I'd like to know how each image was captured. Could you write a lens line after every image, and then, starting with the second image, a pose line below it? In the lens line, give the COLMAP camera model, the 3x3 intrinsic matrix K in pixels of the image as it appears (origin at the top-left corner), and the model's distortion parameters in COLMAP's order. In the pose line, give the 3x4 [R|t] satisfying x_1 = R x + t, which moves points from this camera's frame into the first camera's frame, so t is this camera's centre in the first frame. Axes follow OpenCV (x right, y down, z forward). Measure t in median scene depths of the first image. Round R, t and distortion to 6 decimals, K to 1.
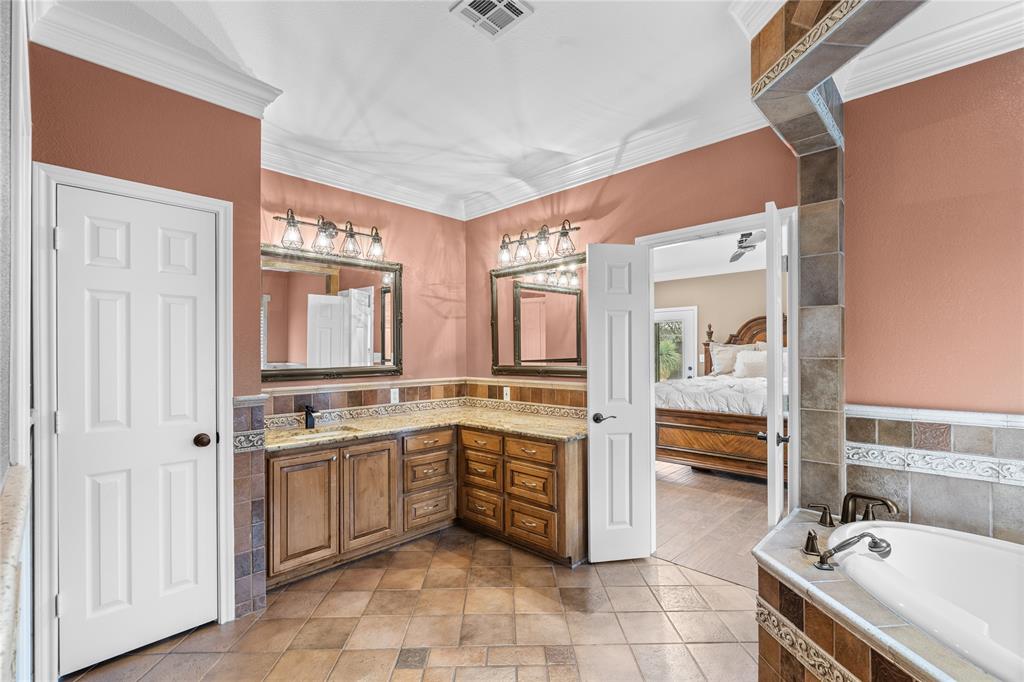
lens RADIAL K [[448.6, 0, 512.6], [0, 448.6, 348.3], [0, 0, 1]] dist [-0.000313, 0.000063]
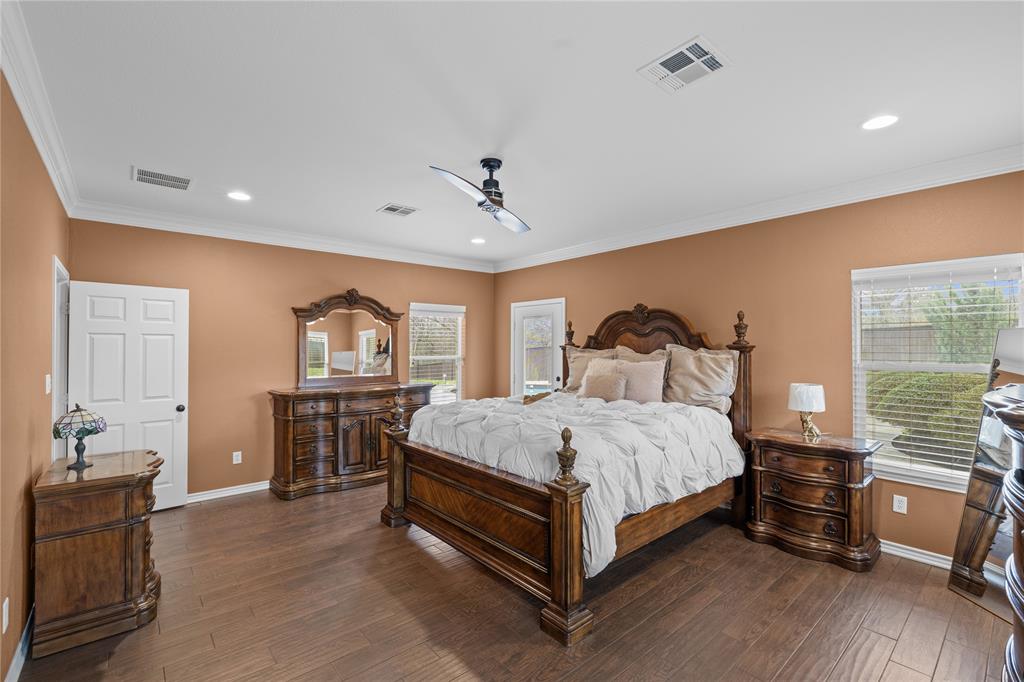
lens RADIAL K [[448.6, 0, 512.6], [0, 448.6, 348.3], [0, 0, 1]] dist [-0.000313, 0.000063]
pose [[0.996646, 0.004617, -0.081708, 0.437855], [-0.003579, 0.999911, 0.012844, -0.019845], [0.081760, -0.012509, 0.996574, 0.263269]]
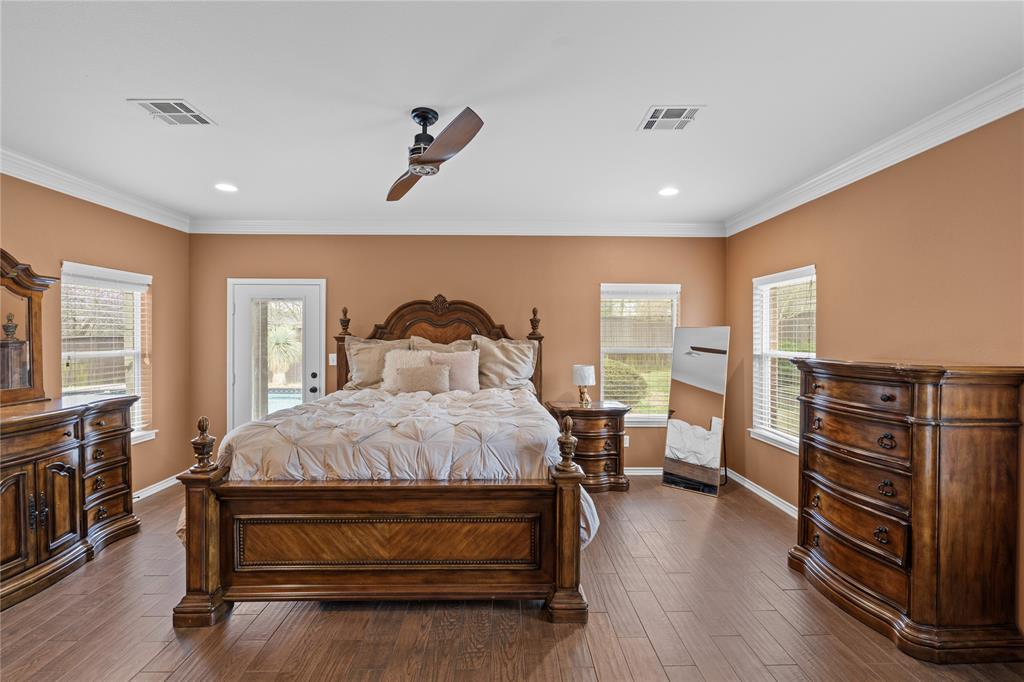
lens RADIAL K [[450.8, 0, 512.0], [0, 450.8, 341.0], [0, 0, 1]] dist [0.000172, 0.000130]
pose [[0.702074, -0.000880, 0.712104, 0.154707], [-0.011167, 0.999863, 0.012246, -0.017969], [-0.712017, -0.016550, 0.701967, 0.396239]]
